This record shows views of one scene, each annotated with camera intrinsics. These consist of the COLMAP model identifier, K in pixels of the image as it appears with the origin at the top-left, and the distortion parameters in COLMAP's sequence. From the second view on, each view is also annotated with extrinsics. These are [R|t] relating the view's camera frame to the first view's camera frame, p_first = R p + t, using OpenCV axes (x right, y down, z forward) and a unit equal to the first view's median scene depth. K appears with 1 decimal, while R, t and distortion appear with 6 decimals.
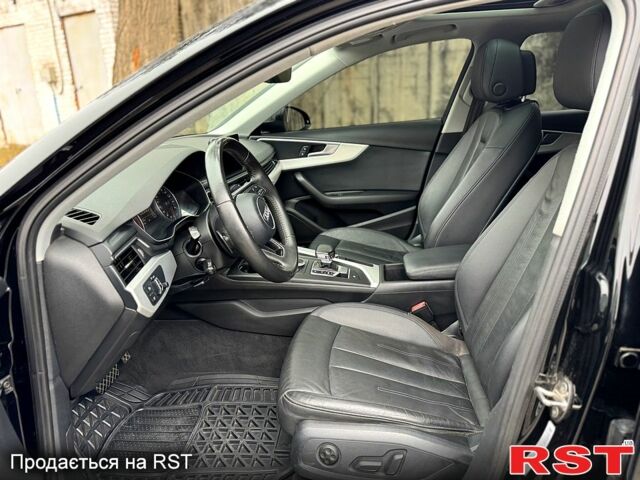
lens RADIAL K [[476.7, 0, 320.0], [0, 476.7, 240.0], [0, 0, 1]] dist [0.004039, -0.001191]
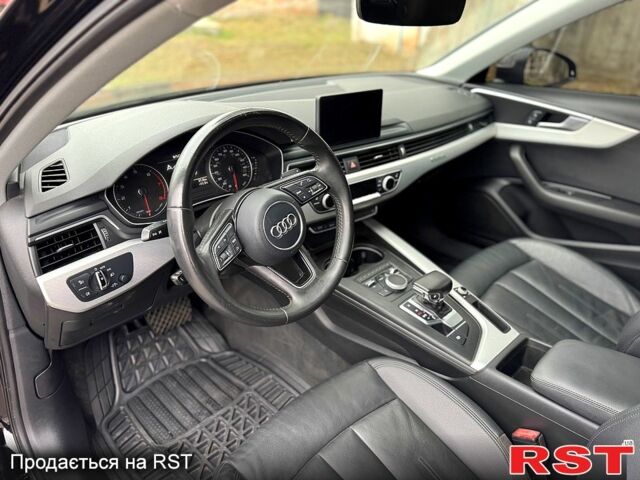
lens RADIAL K [[476.7, 0, 320.0], [0, 476.7, 240.0], [0, 0, 1]] dist [0.004039, -0.001191]
pose [[0.763190, 0.347705, -0.544648, 0.239501], [-0.244661, 0.935620, 0.254471, -0.172552], [0.598065, -0.060956, 0.799126, 0.357634]]
